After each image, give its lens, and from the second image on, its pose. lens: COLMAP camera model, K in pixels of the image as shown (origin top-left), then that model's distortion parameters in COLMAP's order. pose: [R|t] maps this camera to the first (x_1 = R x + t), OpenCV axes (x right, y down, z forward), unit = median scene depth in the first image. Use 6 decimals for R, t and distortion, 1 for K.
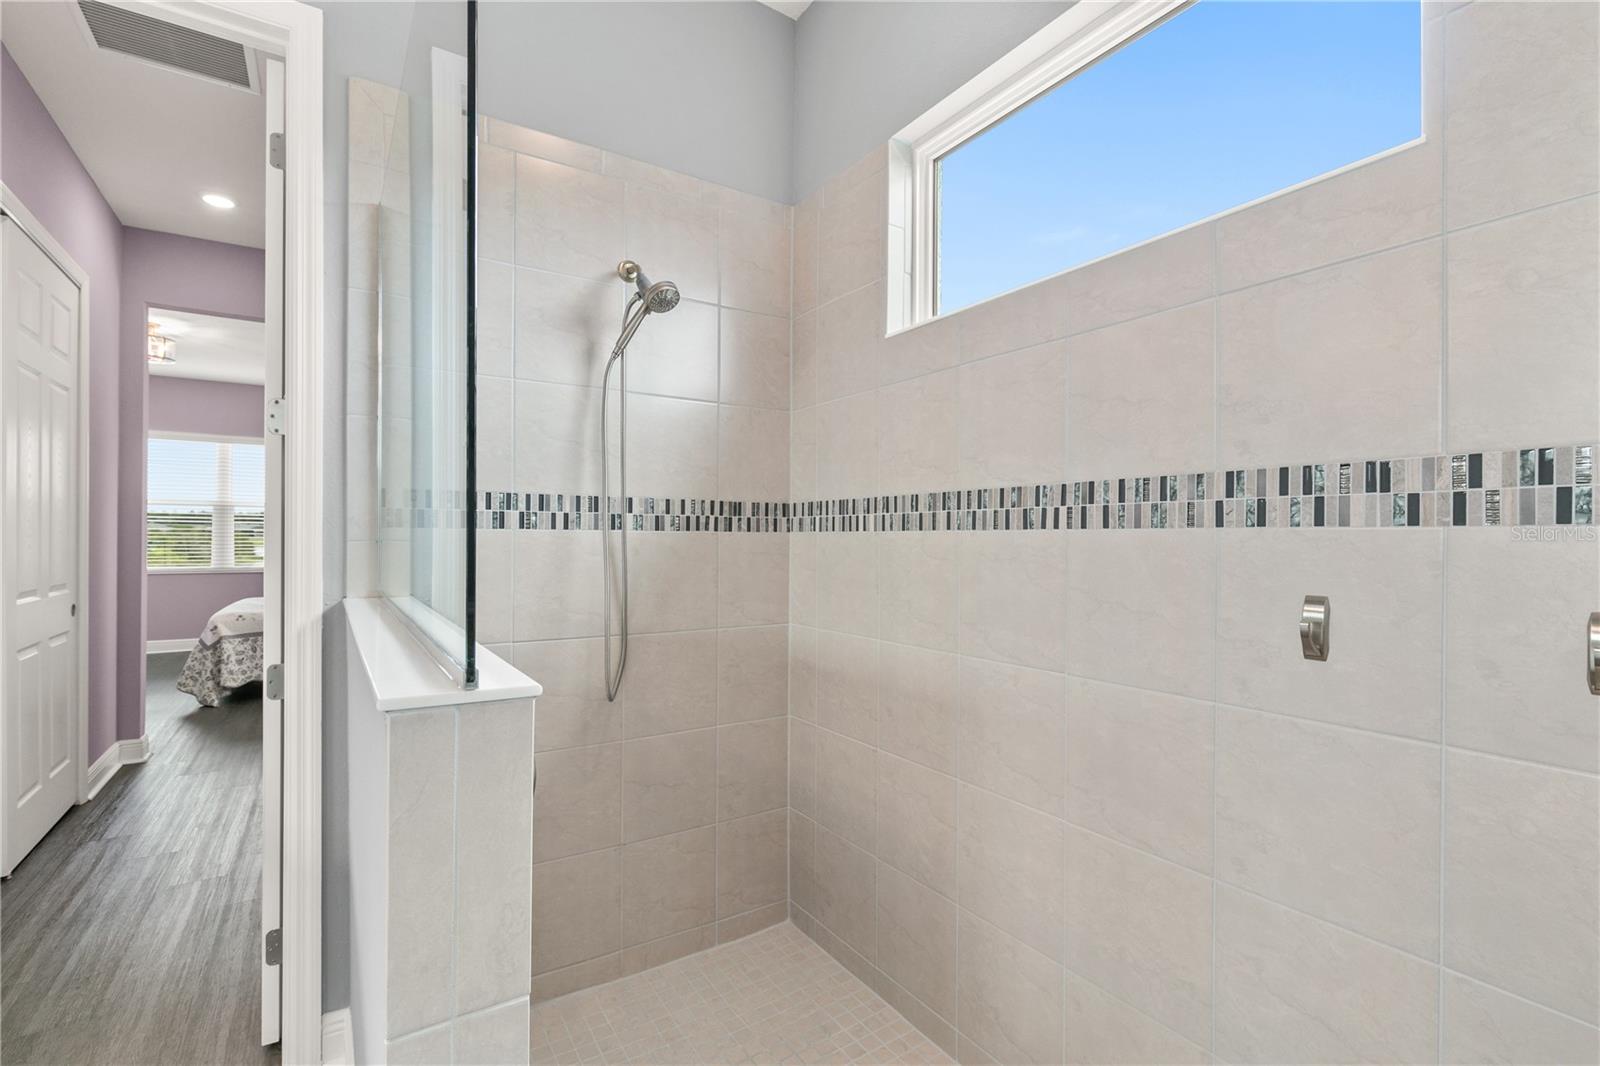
lens RADIAL K [[714.3, 0, 795.8], [0, 714.3, 538.3], [0, 0, 1]] dist [0.009955, -0.003297]
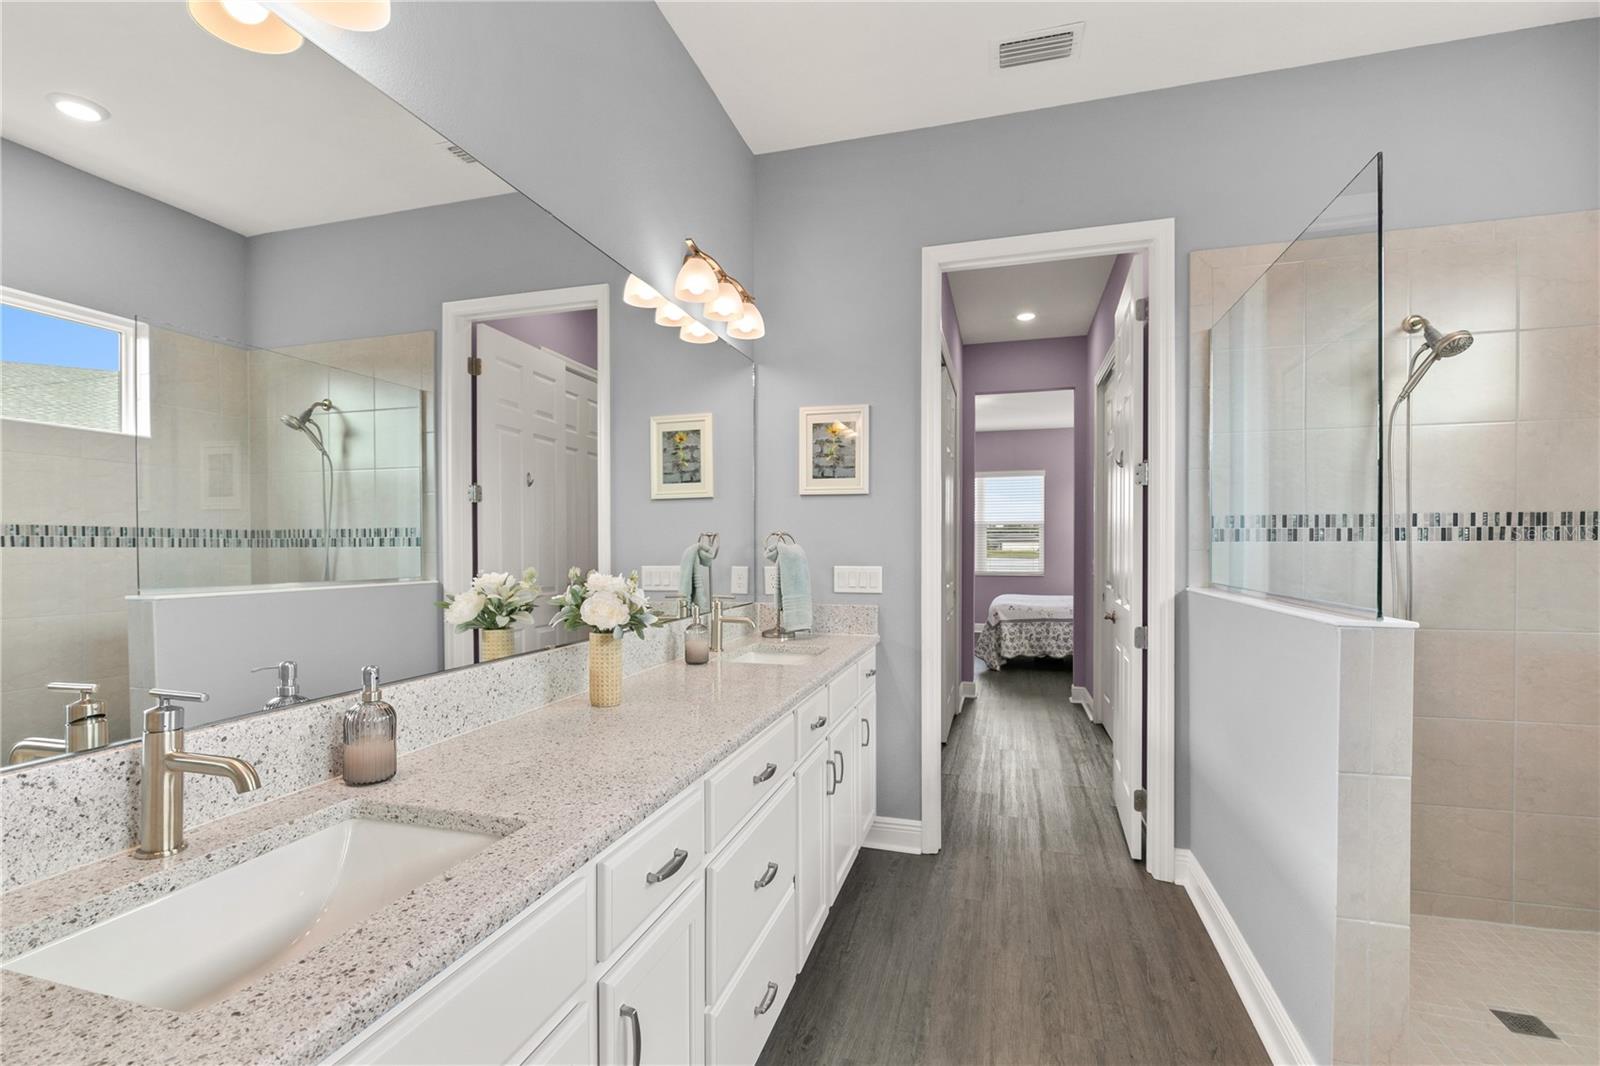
lens RADIAL K [[714.3, 0, 818.5], [0, 714.3, 554.0], [0, 0, 1]] dist [0.009955, -0.003297]
pose [[0.657360, -0.000048, -0.753576, 0.016672], [0.006417, 0.999964, 0.005534, -0.002394], [0.753549, -0.008473, 0.657337, -0.523323]]
